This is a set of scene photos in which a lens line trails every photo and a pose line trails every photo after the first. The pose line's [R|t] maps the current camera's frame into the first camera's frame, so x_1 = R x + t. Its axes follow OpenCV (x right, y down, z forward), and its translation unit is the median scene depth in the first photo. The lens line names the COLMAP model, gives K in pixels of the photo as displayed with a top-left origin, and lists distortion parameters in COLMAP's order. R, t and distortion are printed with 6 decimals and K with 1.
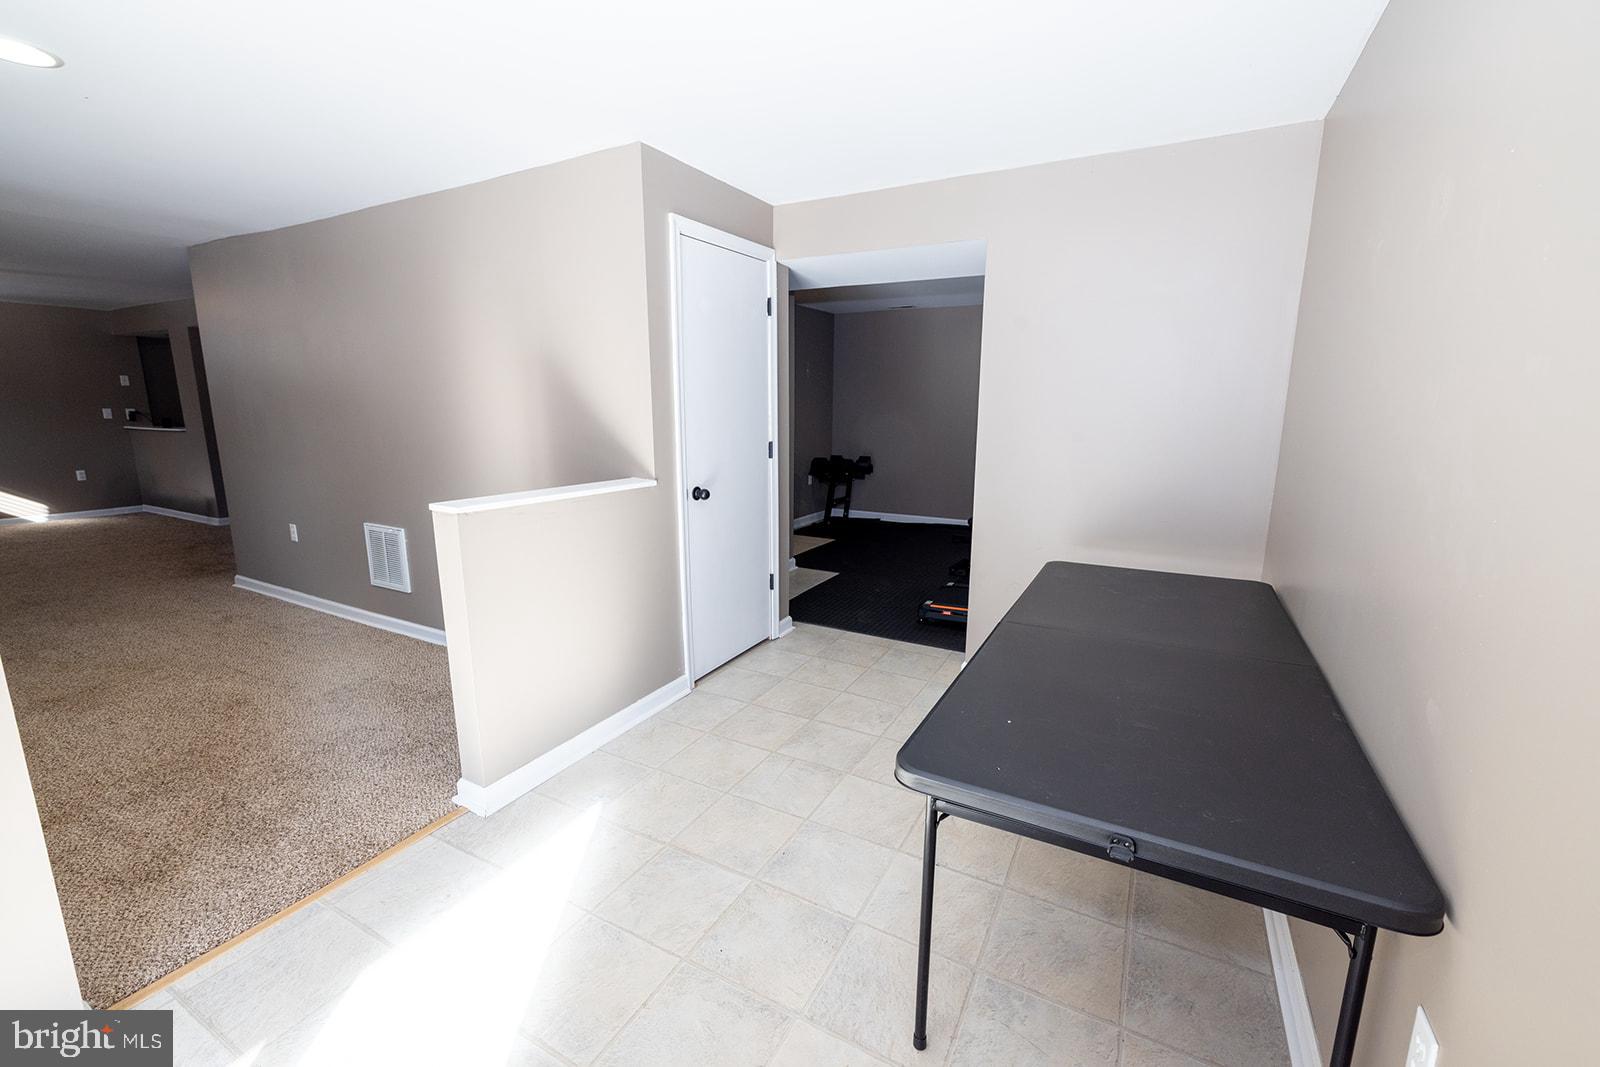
lens RADIAL K [[668.7, 0, 802.7], [0, 668.7, 527.8], [0, 0, 1]] dist [-0.000545, 0.000813]
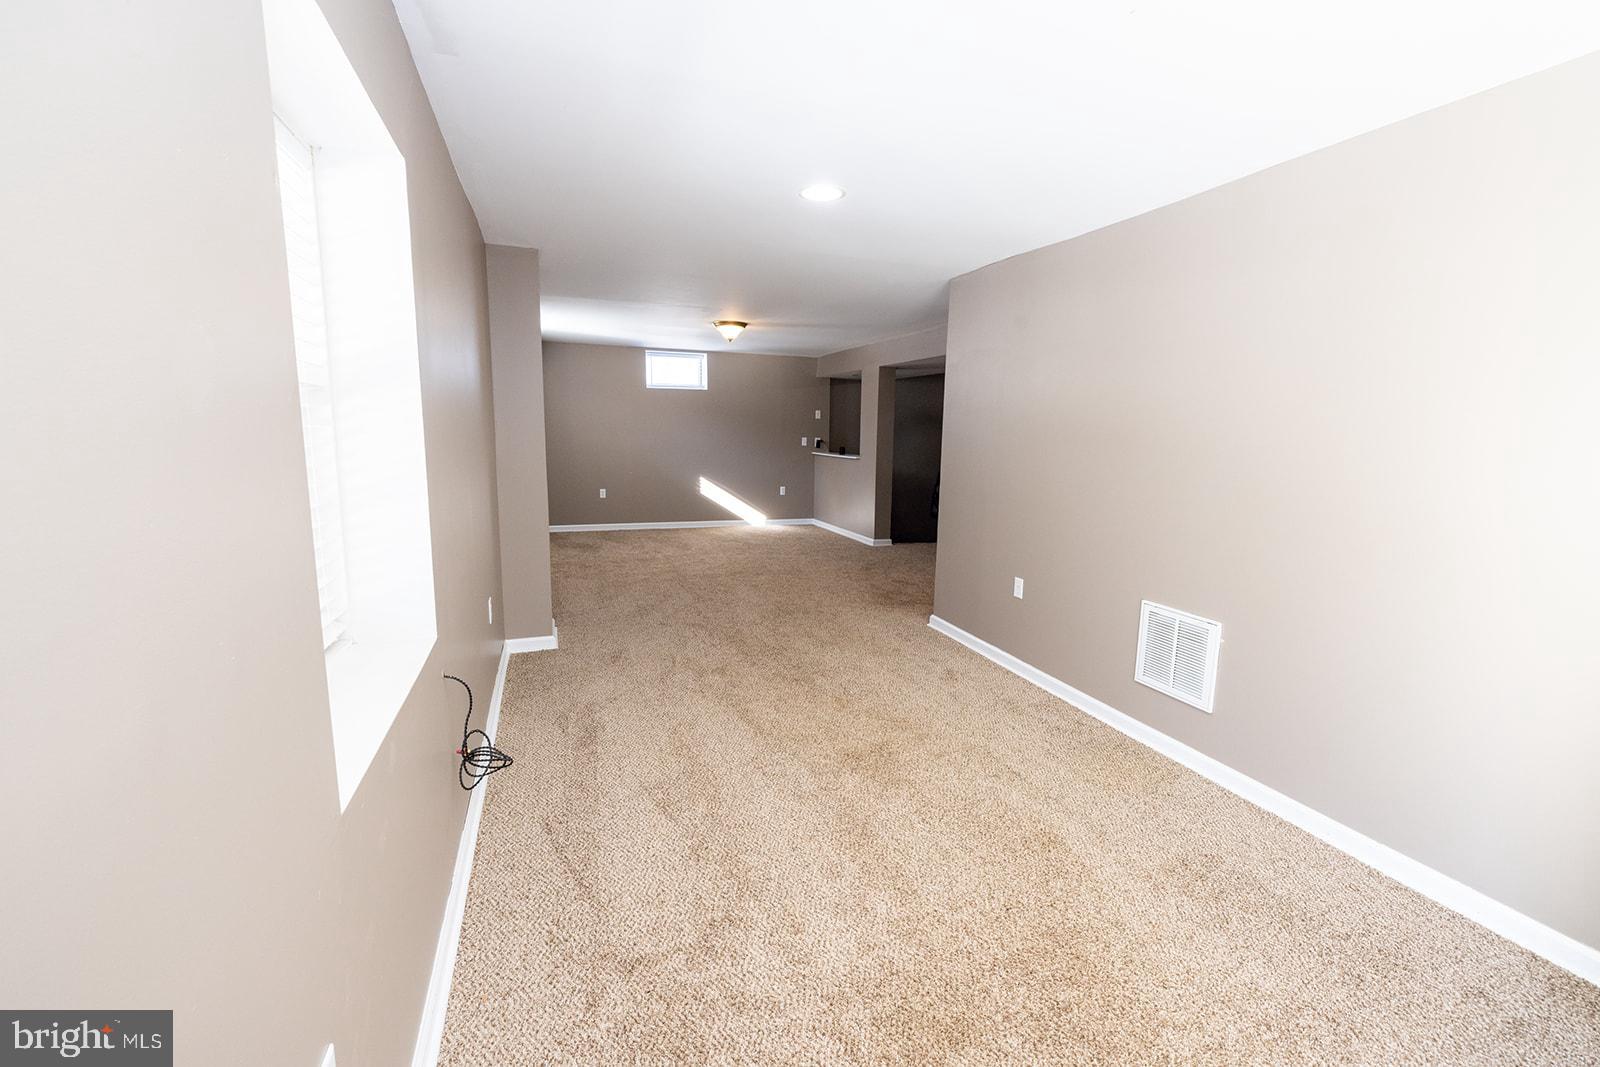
lens RADIAL K [[668.7, 0, 802.7], [0, 668.7, 527.8], [0, 0, 1]] dist [-0.000545, 0.000813]
pose [[0.752701, 0.104951, -0.649943, -0.405027], [-0.134244, 0.990938, 0.004546, -0.035135], [0.644530, 0.083830, 0.759969, 0.148343]]
